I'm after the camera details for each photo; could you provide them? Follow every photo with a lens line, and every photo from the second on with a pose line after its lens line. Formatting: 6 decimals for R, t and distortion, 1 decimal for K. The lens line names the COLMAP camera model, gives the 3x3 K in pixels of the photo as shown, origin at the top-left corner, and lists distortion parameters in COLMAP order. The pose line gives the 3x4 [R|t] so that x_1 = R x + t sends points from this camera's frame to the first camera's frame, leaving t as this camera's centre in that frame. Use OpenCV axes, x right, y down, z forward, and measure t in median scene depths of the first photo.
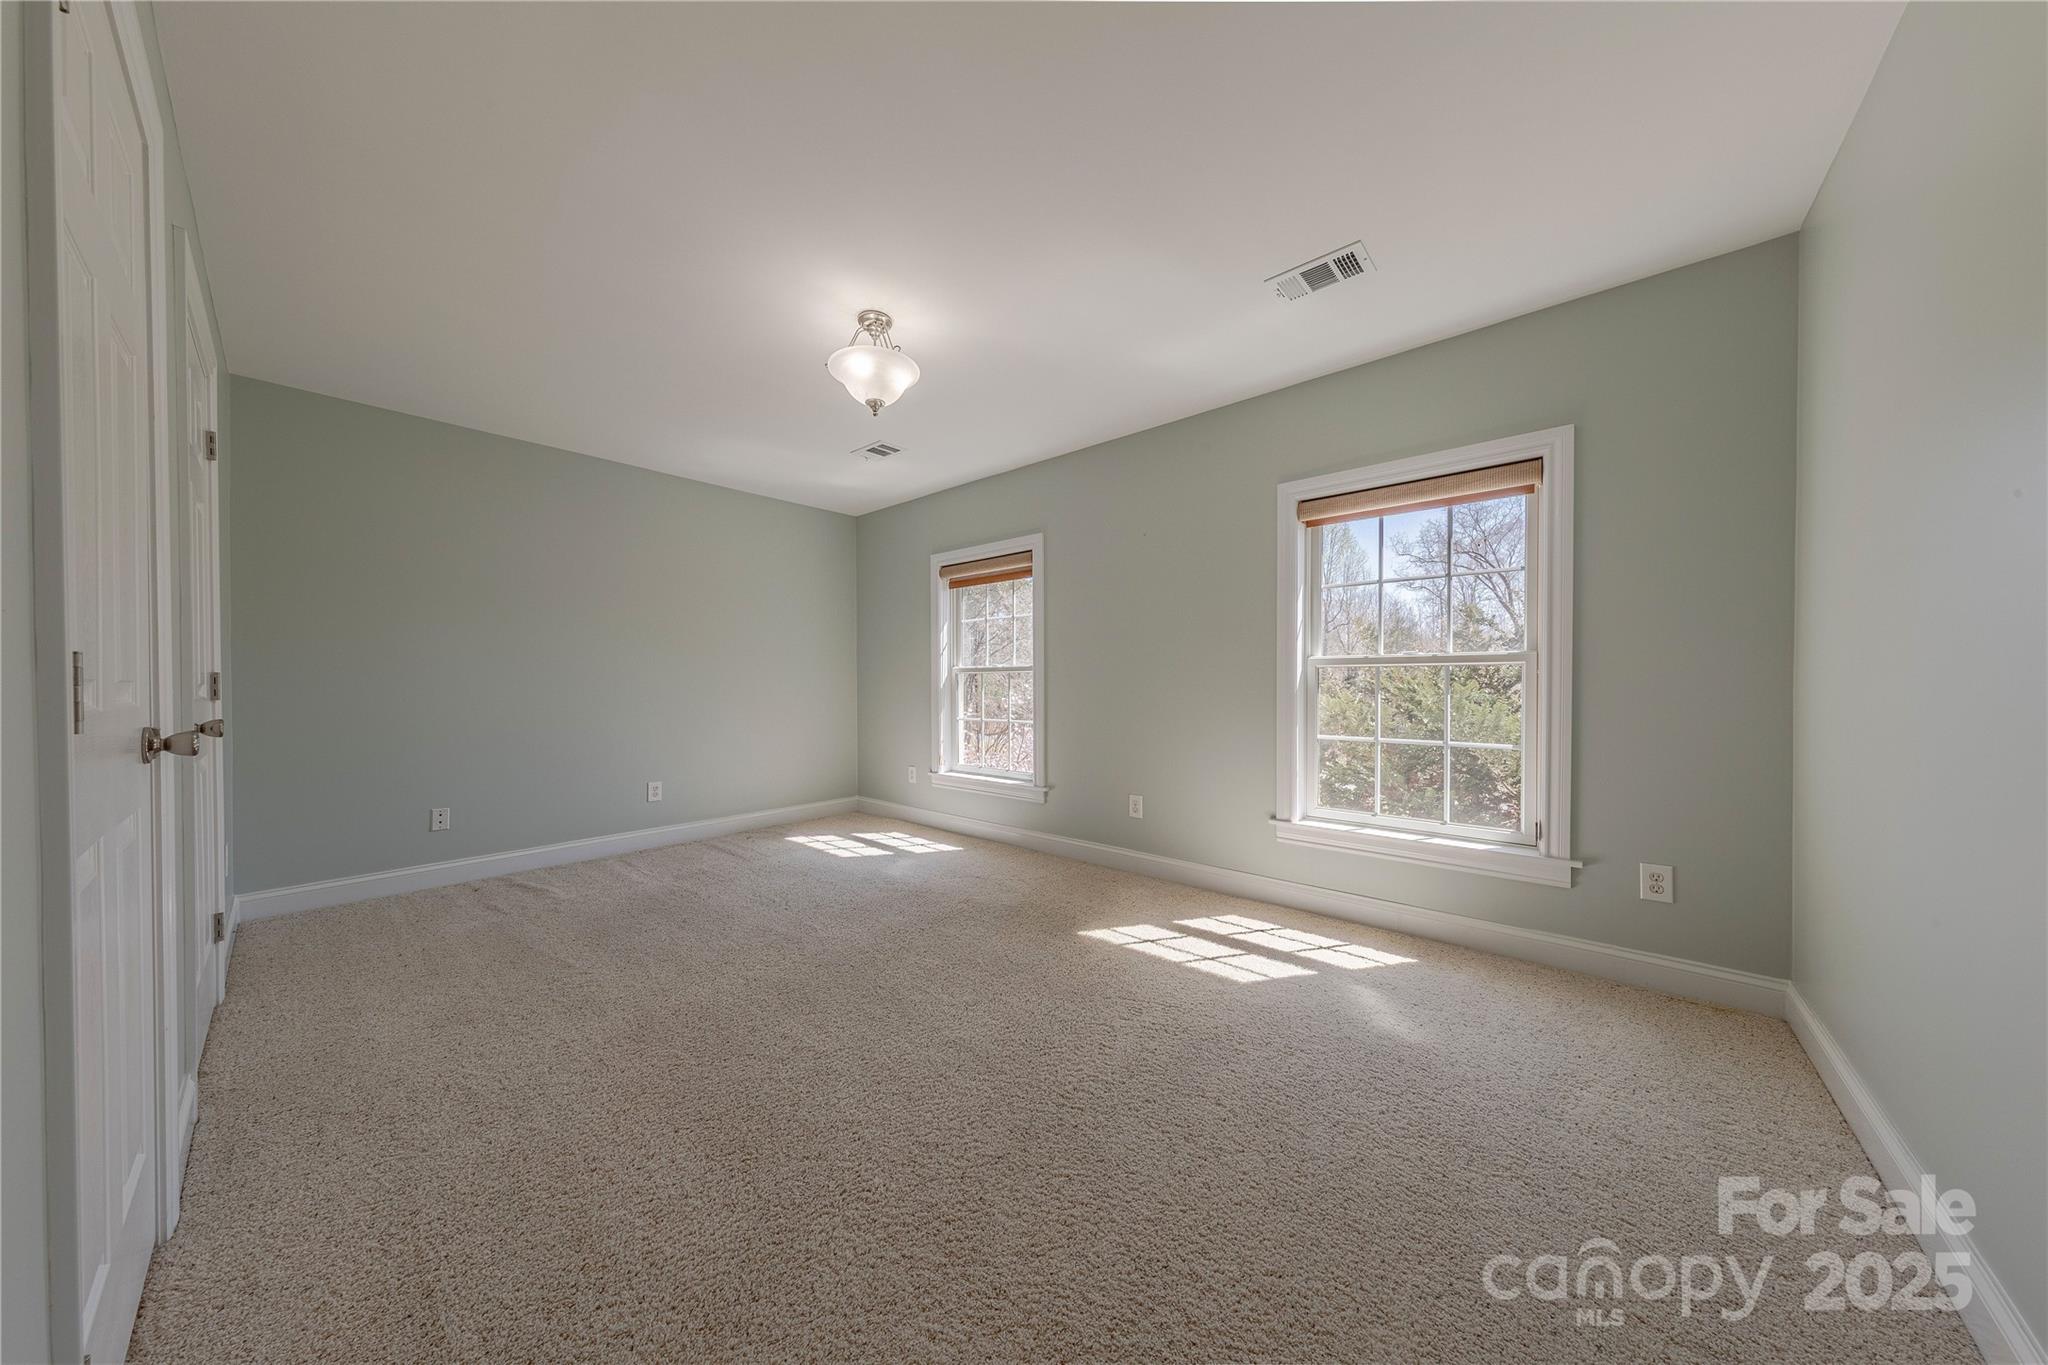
lens RADIAL K [[656.2, 0, 1035.2], [0, 656.2, 684.7], [0, 0, 1]] dist [-0.000114, -0.000023]
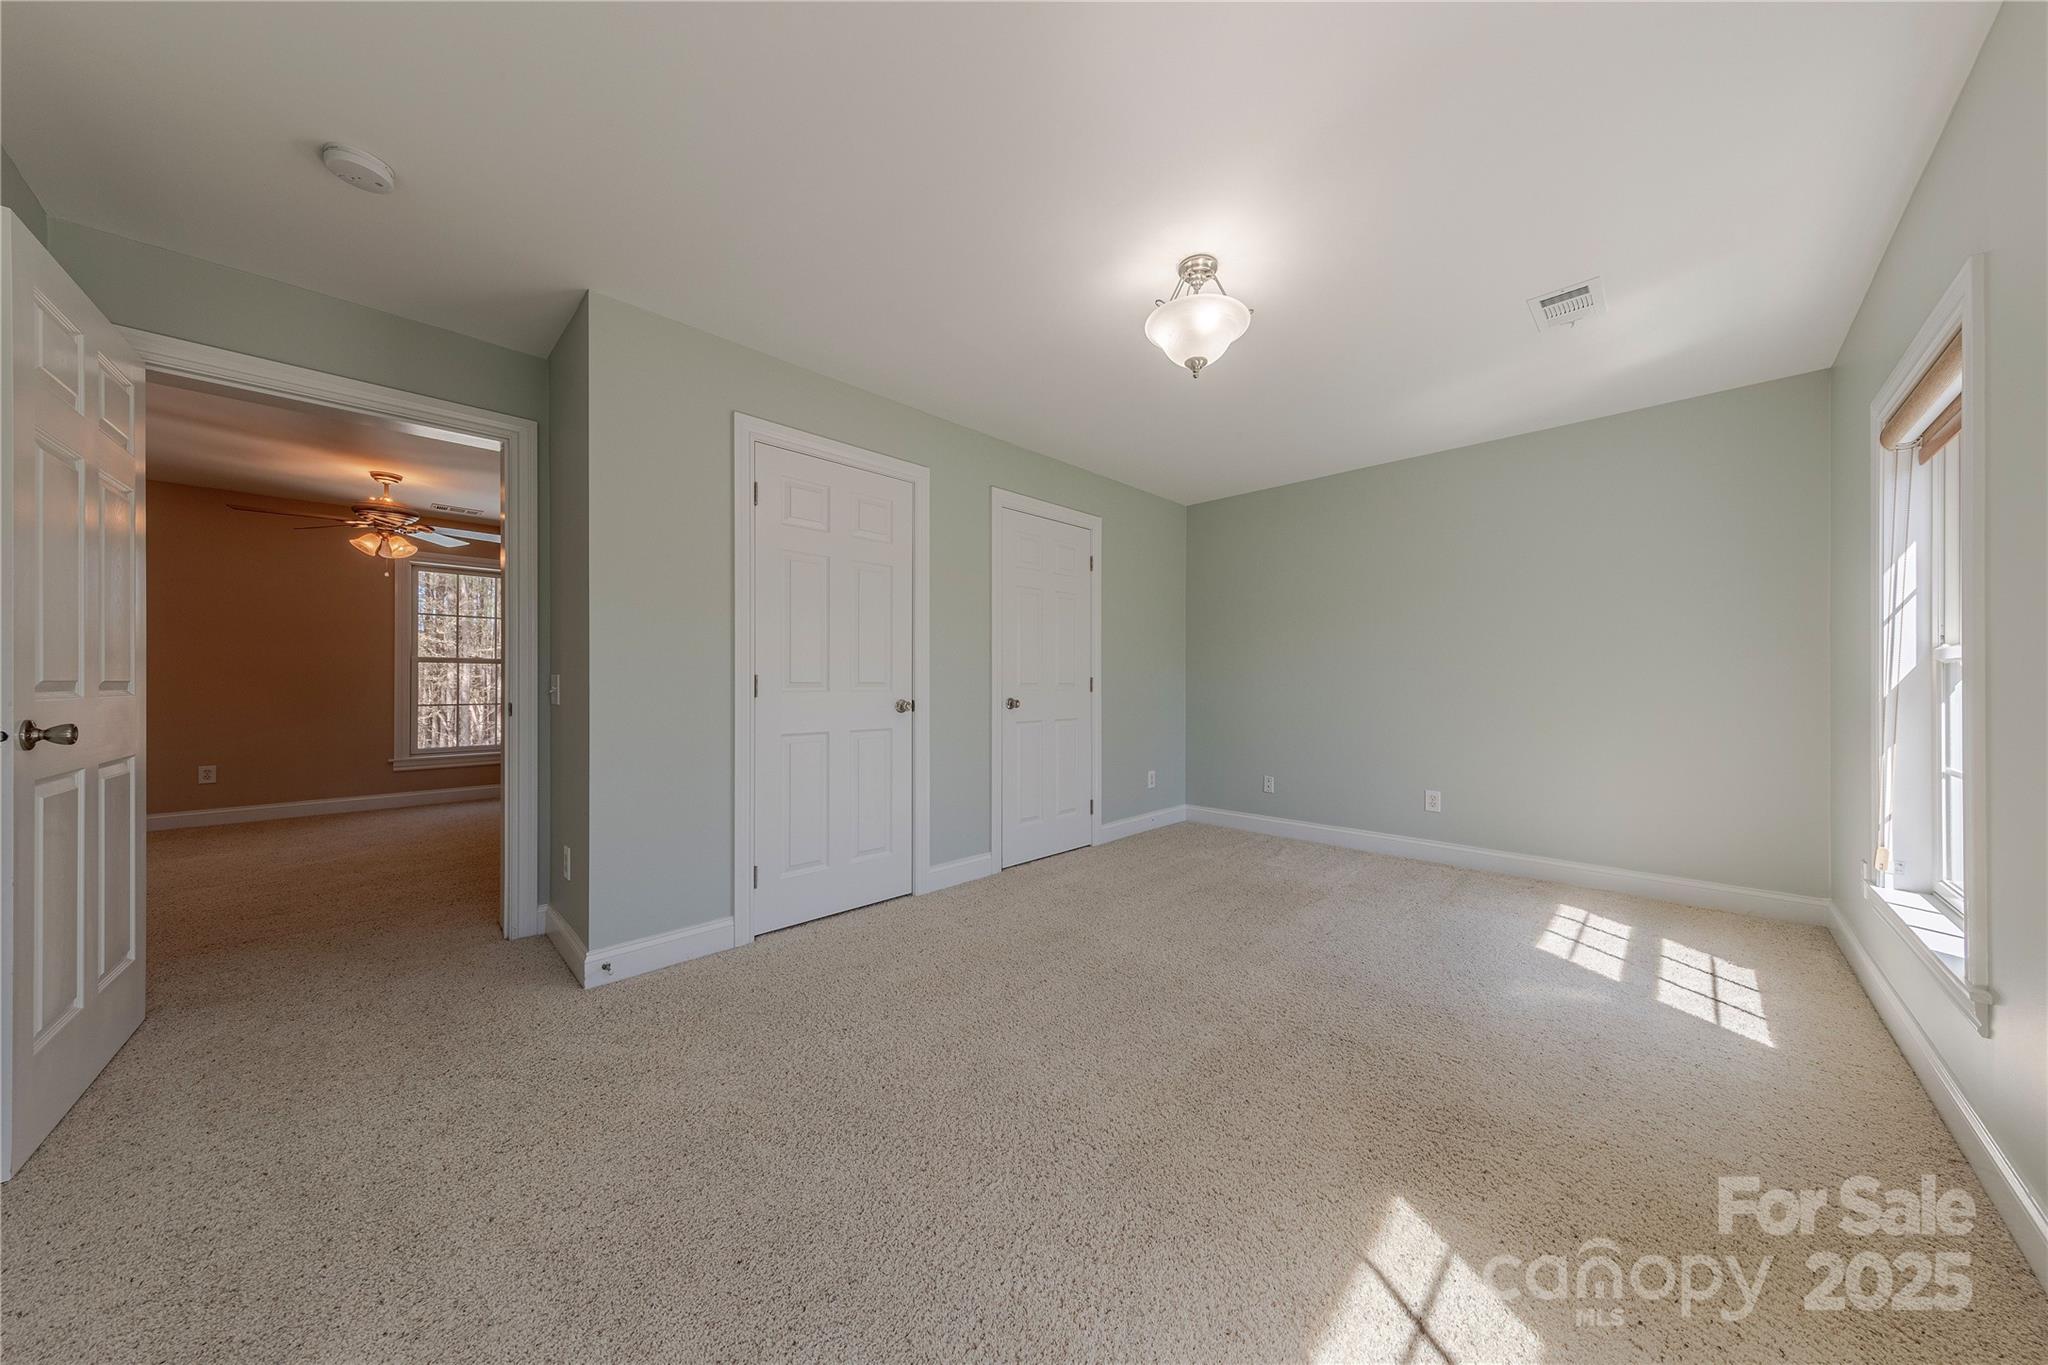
lens RADIAL K [[639.7, 0, 1021.3], [0, 639.7, 685.0], [0, 0, 1]] dist [0.000255, 0.000064]
pose [[-0.080527, 0.002952, -0.996748, 0.398663], [-0.005926, 0.999977, 0.003440, -0.000851], [0.996735, 0.006184, -0.080508, 0.538001]]
